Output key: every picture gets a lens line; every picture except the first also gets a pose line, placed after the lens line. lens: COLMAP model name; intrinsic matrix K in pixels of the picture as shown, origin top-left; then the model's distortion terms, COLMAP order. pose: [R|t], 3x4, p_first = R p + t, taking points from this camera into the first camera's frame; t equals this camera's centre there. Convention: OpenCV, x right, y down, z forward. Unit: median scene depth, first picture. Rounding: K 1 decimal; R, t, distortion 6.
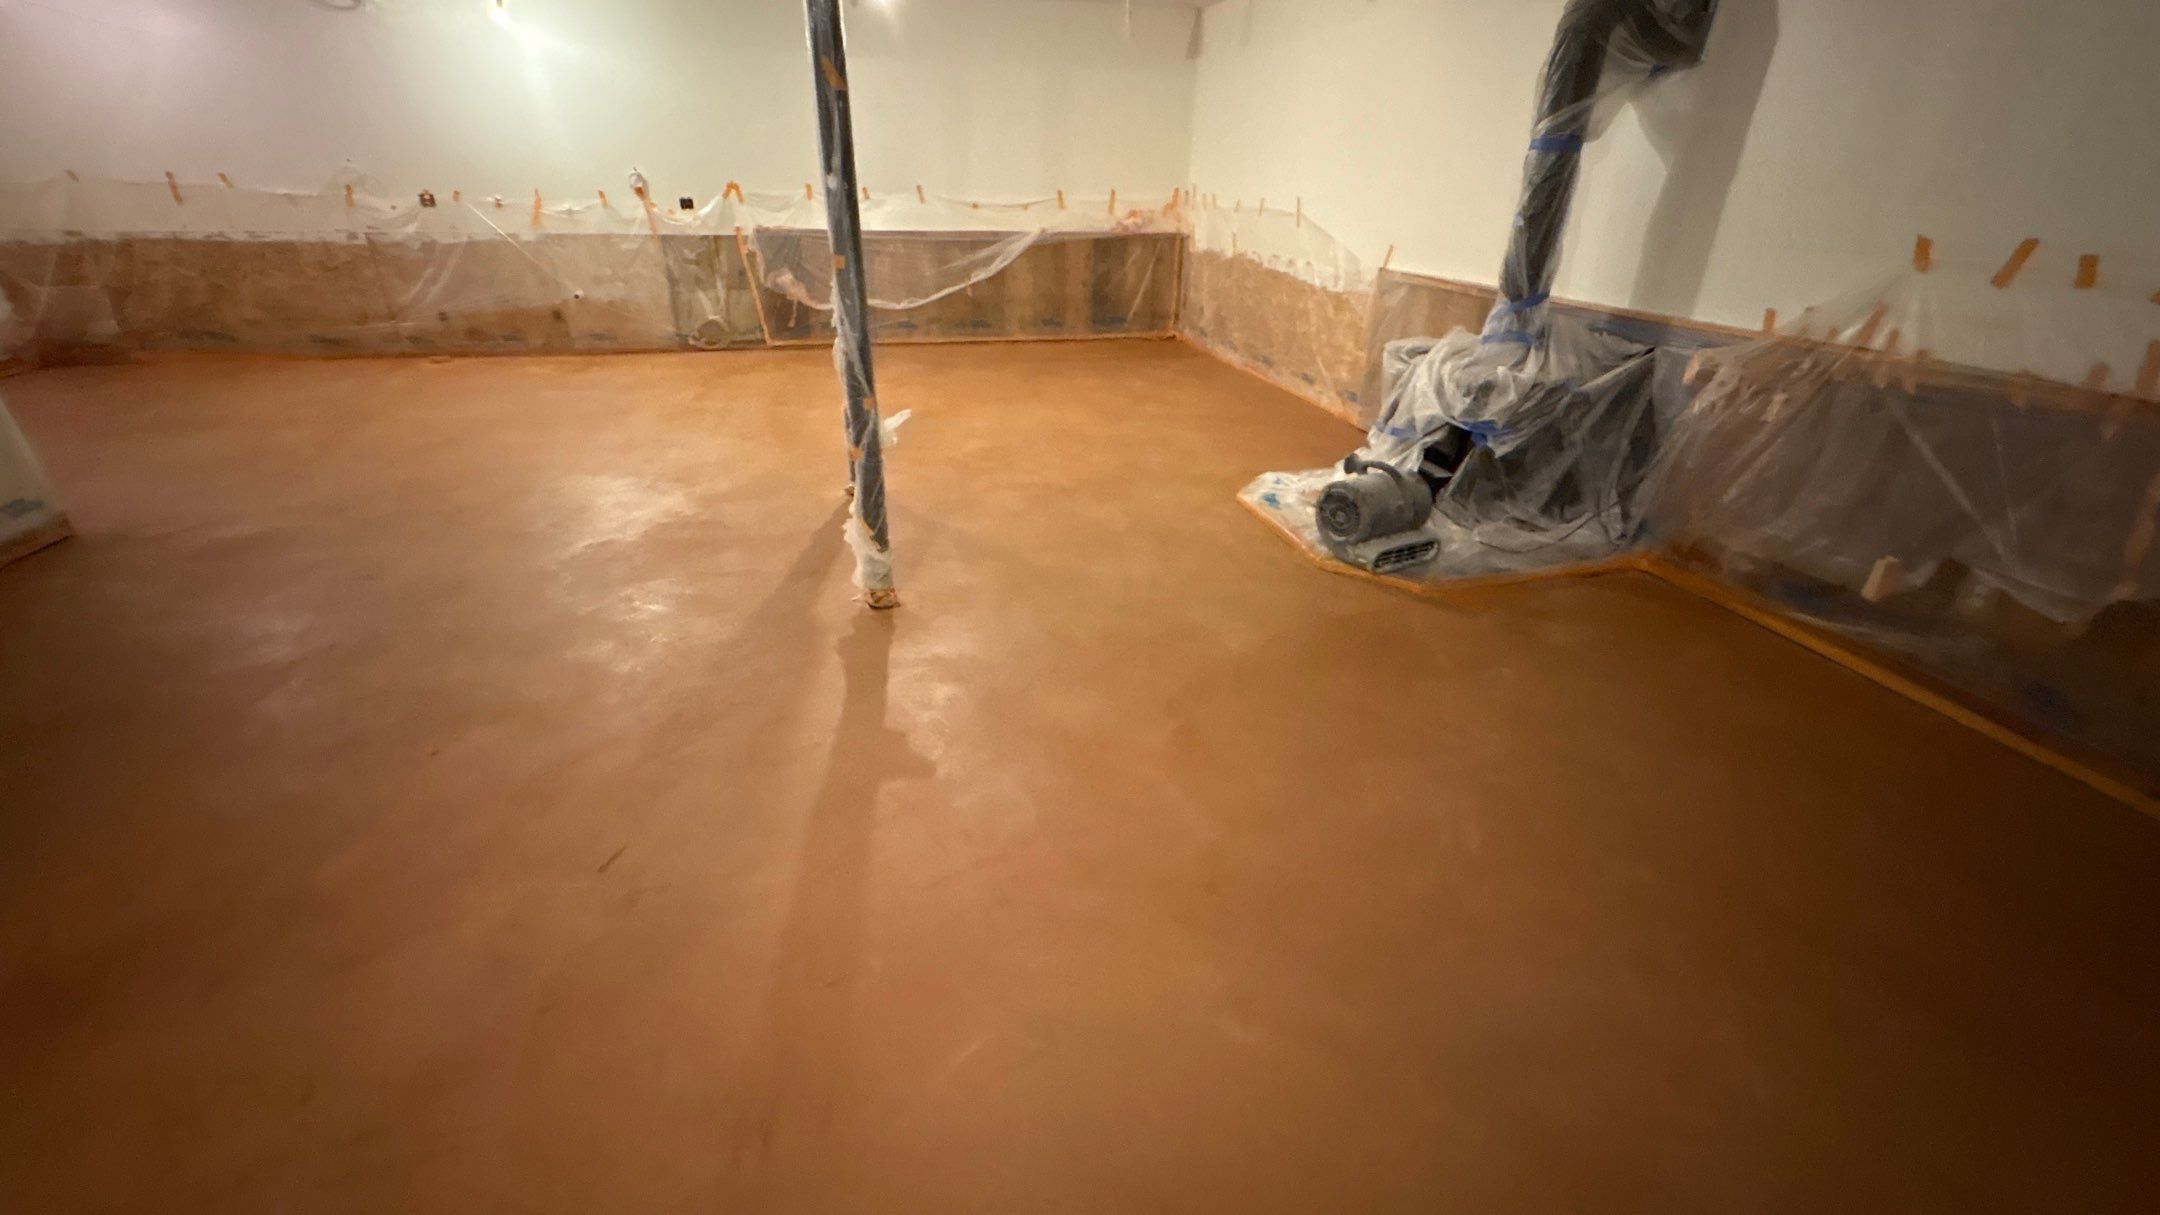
lens RADIAL K [[860.6, 0, 1080.8], [0, 860.6, 604.3], [0, 0, 1]] dist [0.000345, -0.000409]
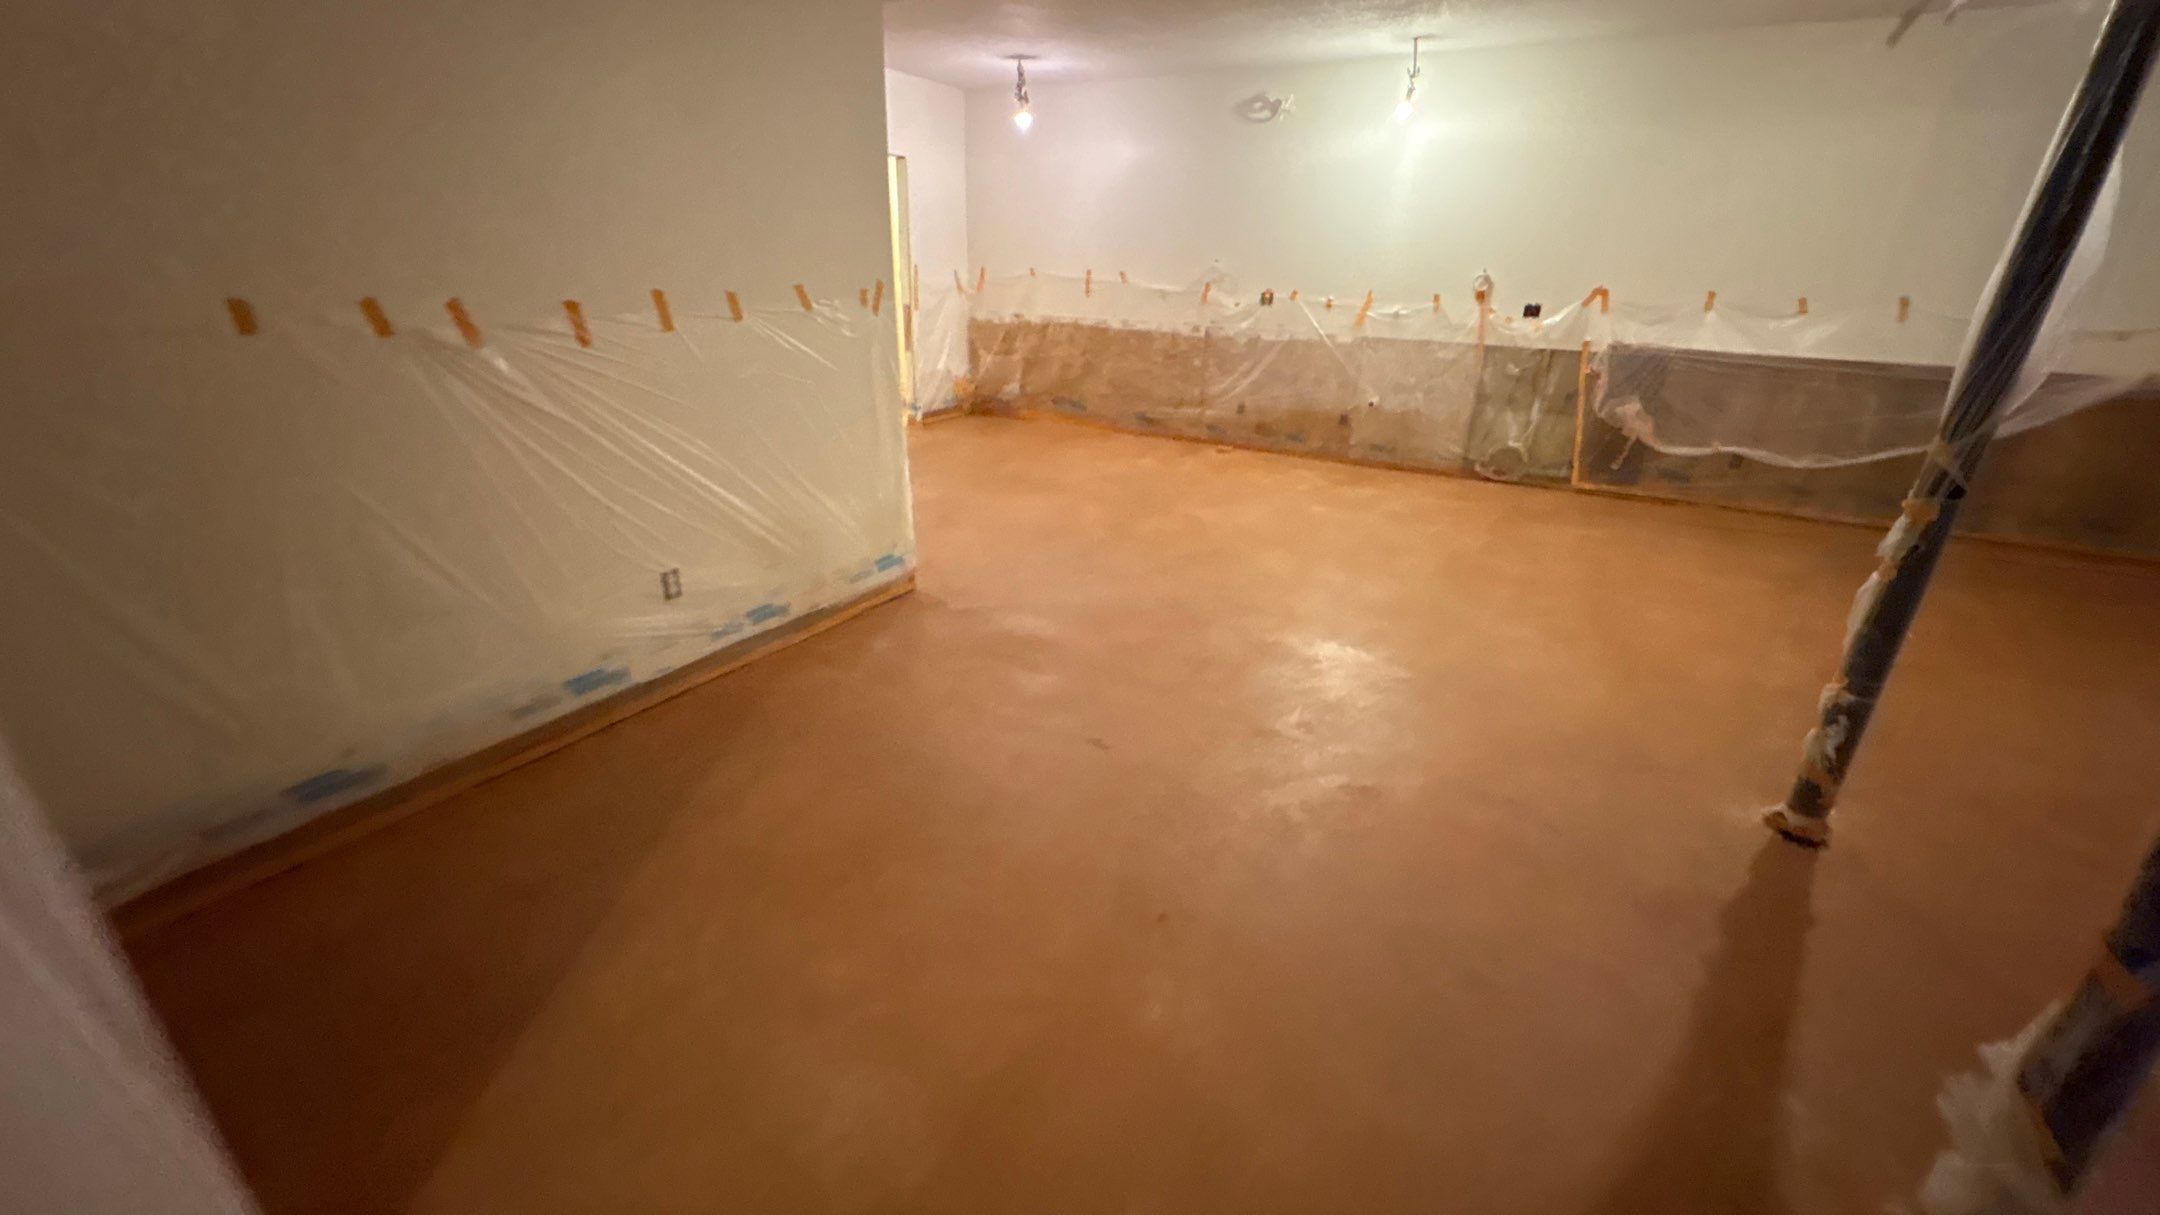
lens RADIAL K [[860.6, 0, 1084.8], [0, 860.6, 604.9], [0, 0, 1]] dist [0.000345, -0.000409]
pose [[0.718444, 0.258410, -0.645804, -0.167537], [-0.319740, 0.947218, 0.023313, -0.084427], [0.617741, 0.189741, 0.763148, 0.166417]]
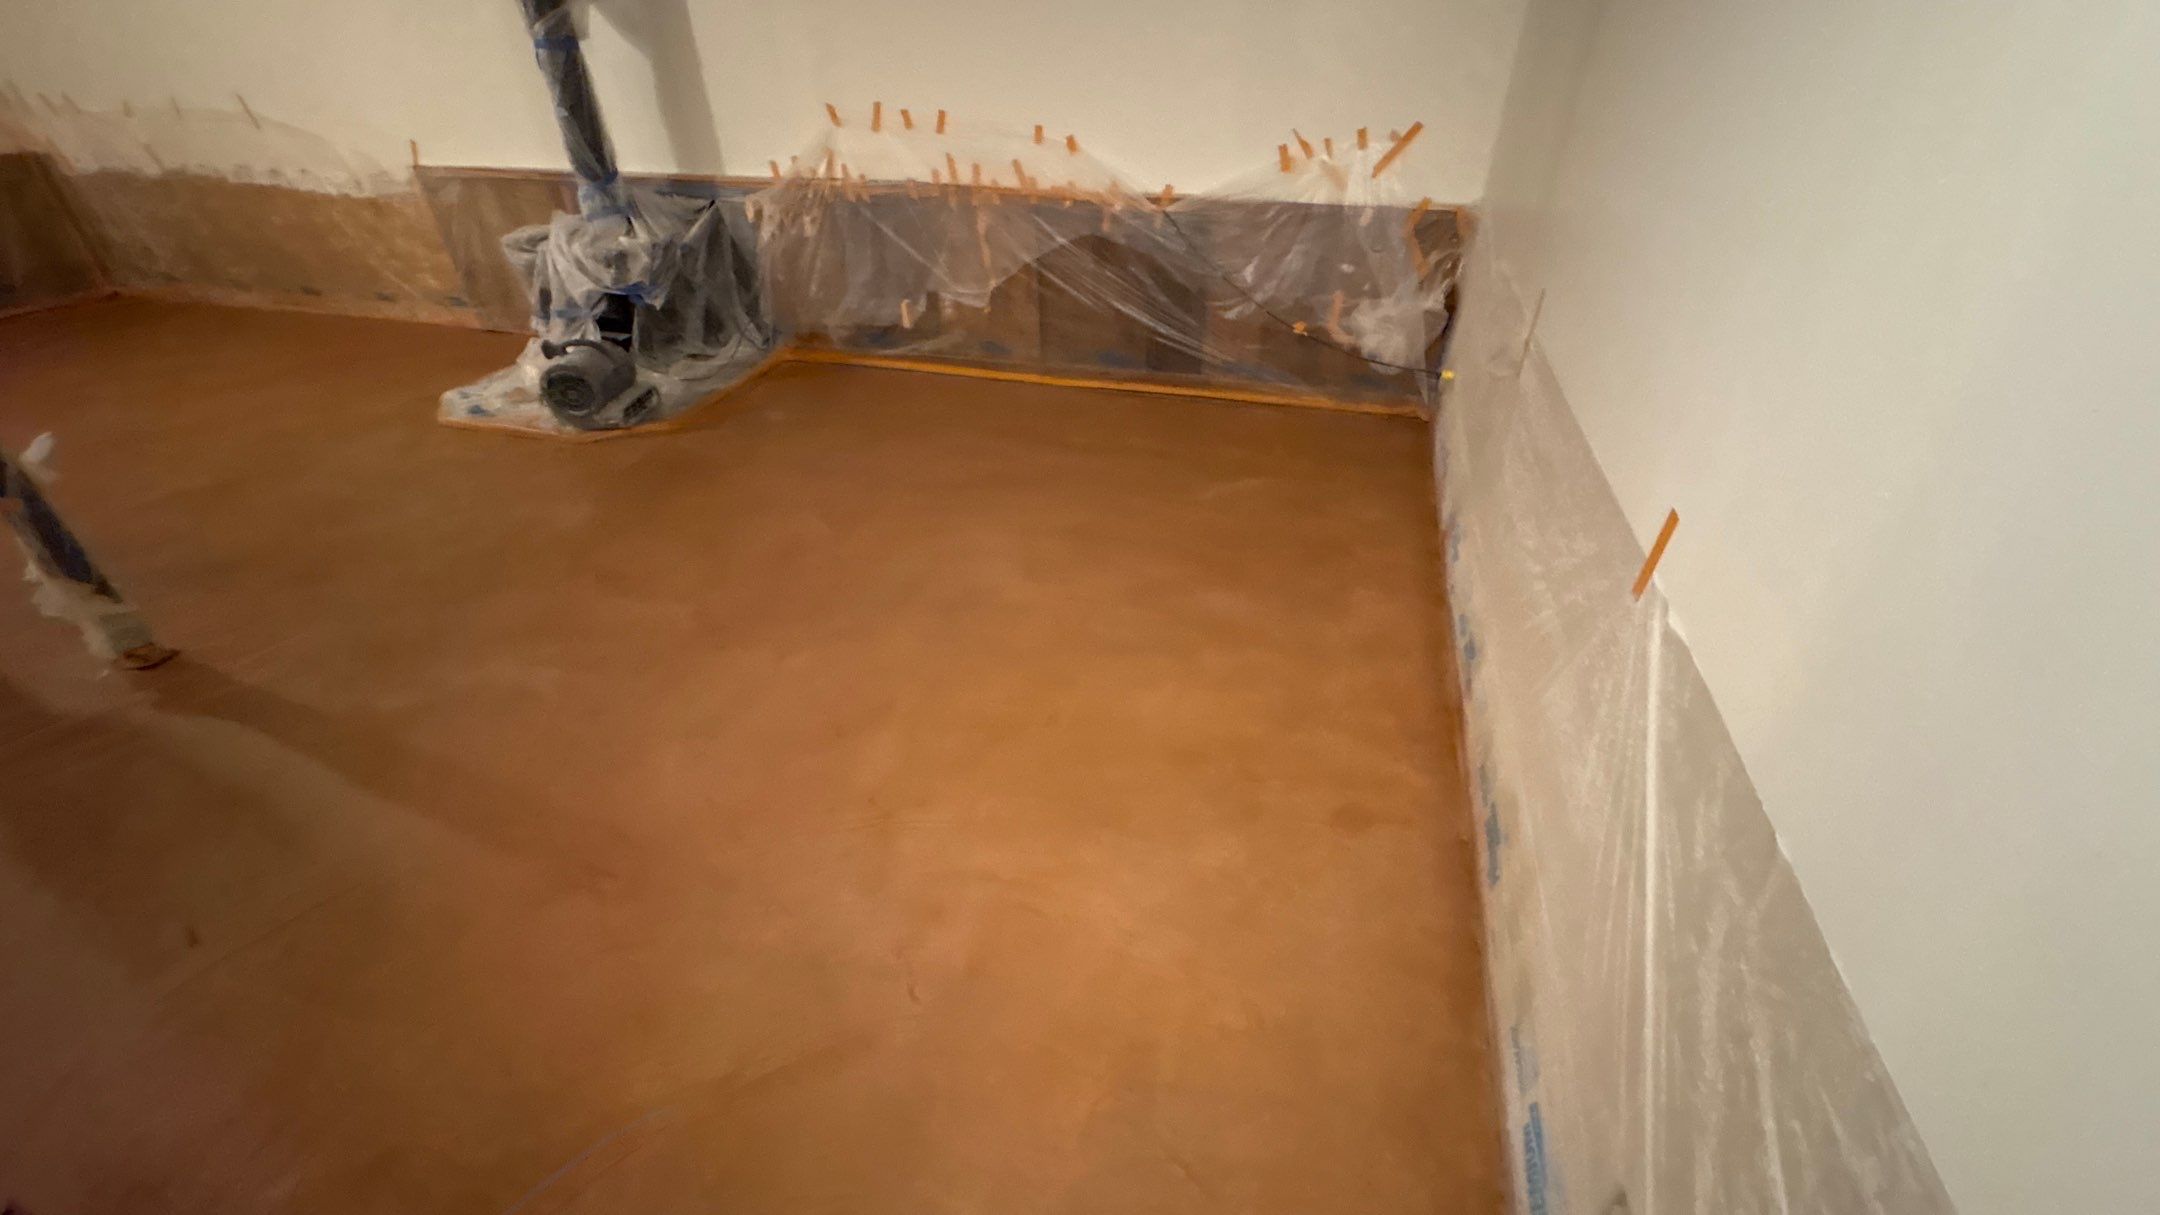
lens RADIAL K [[860.6, 0, 1083.2], [0, 860.6, 601.5], [0, 0, 1]] dist [0.000345, -0.000409]
pose [[0.510210, -0.500408, 0.699484, -0.153461], [0.399343, 0.858155, 0.322637, 0.019771], [-0.761716, 0.114721, 0.637674, -0.119493]]
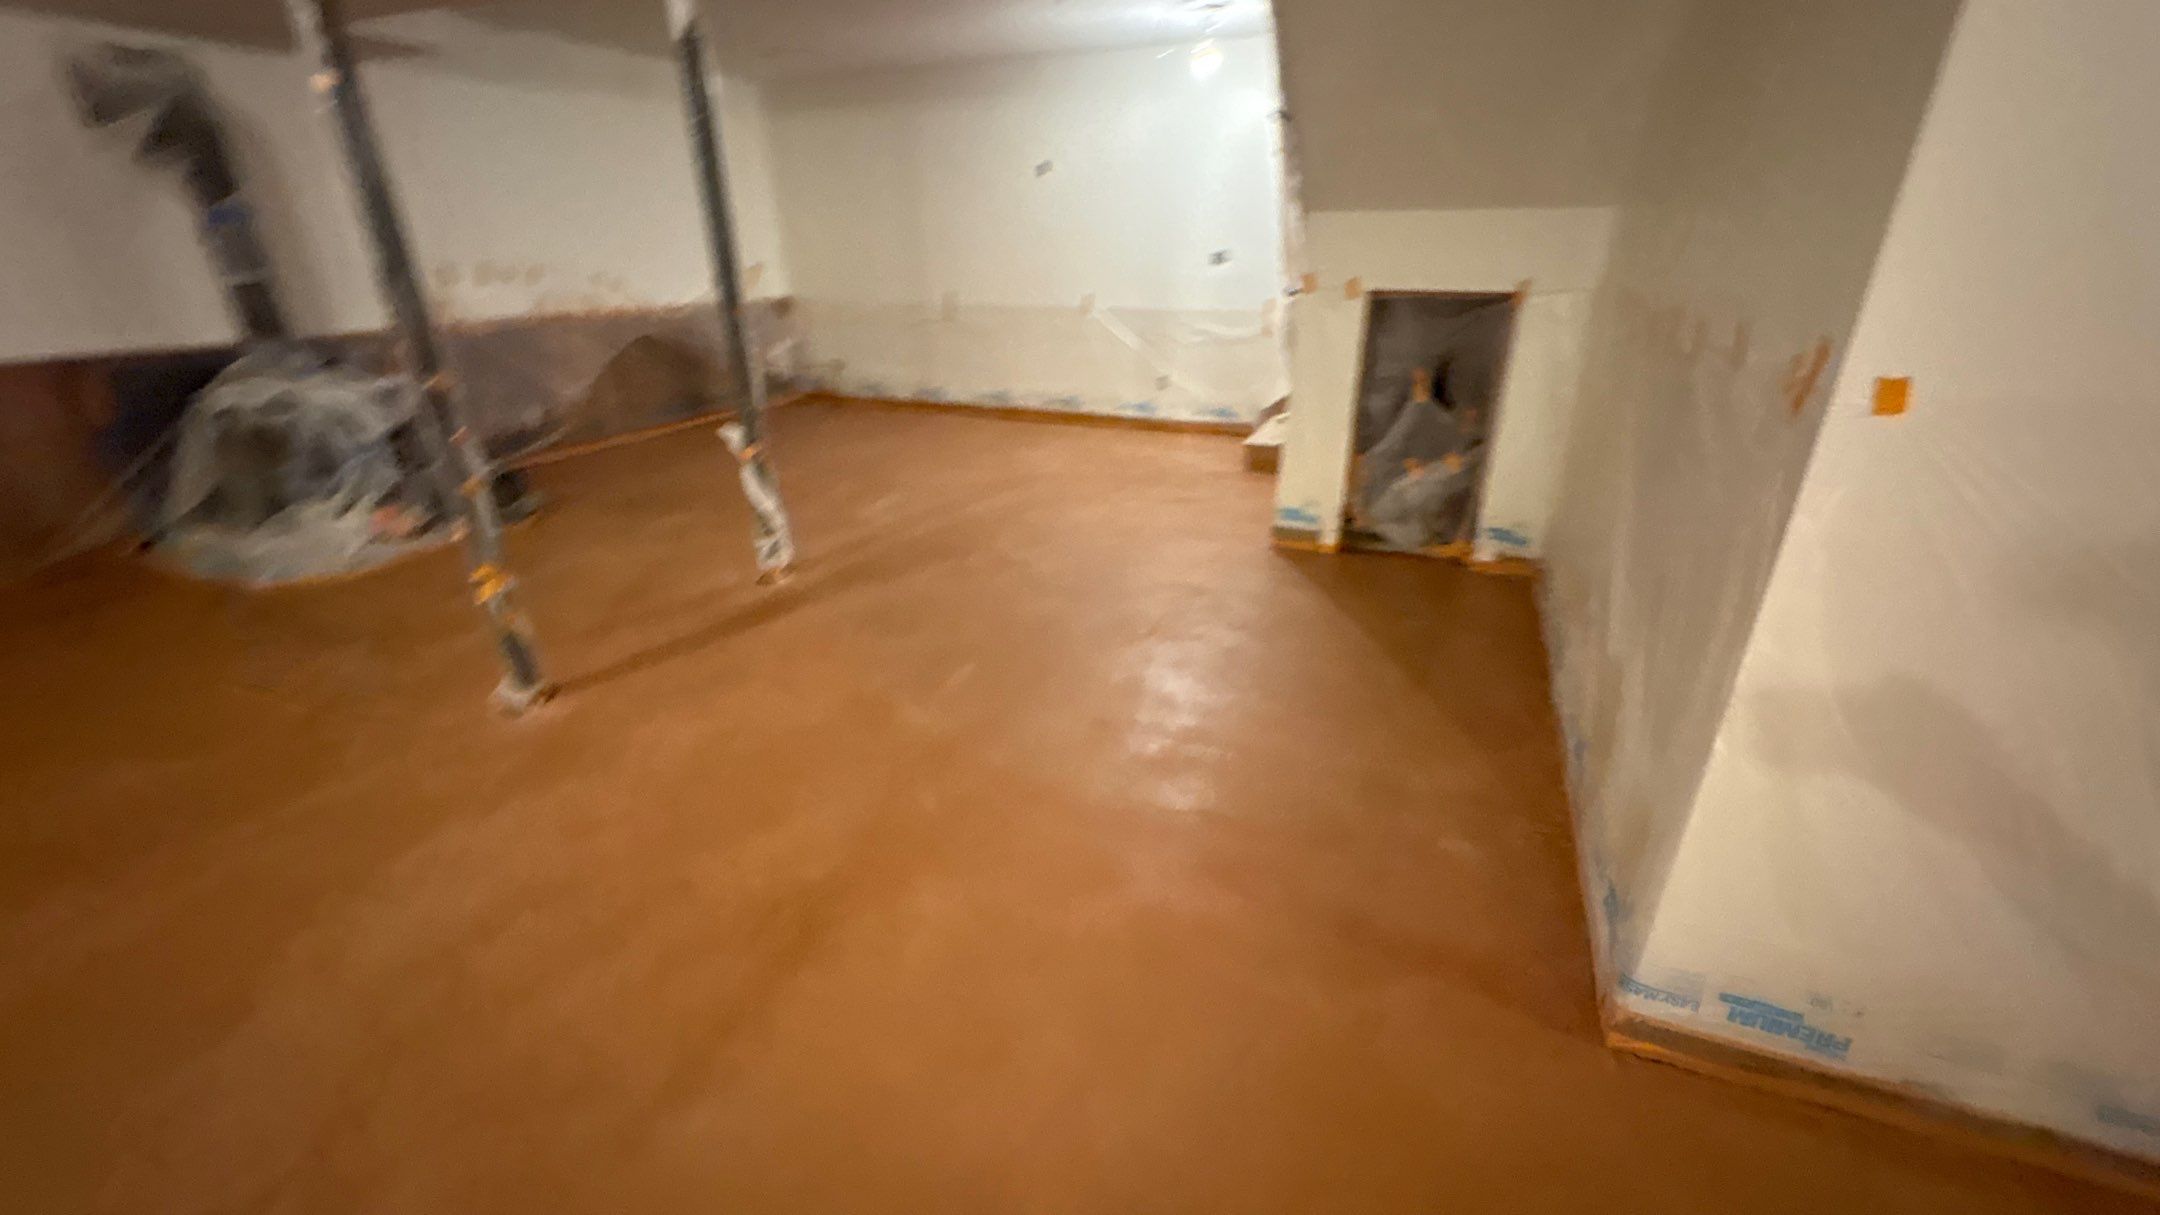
lens RADIAL K [[860.6, 0, 1076.7], [0, 860.6, 599.1], [0, 0, 1]] dist [0.000345, -0.000409]
pose [[-0.790400, -0.250980, 0.558817, -0.612731], [0.261716, 0.686429, 0.678469, -0.340867], [-0.553871, 0.682513, -0.476868, 0.651274]]
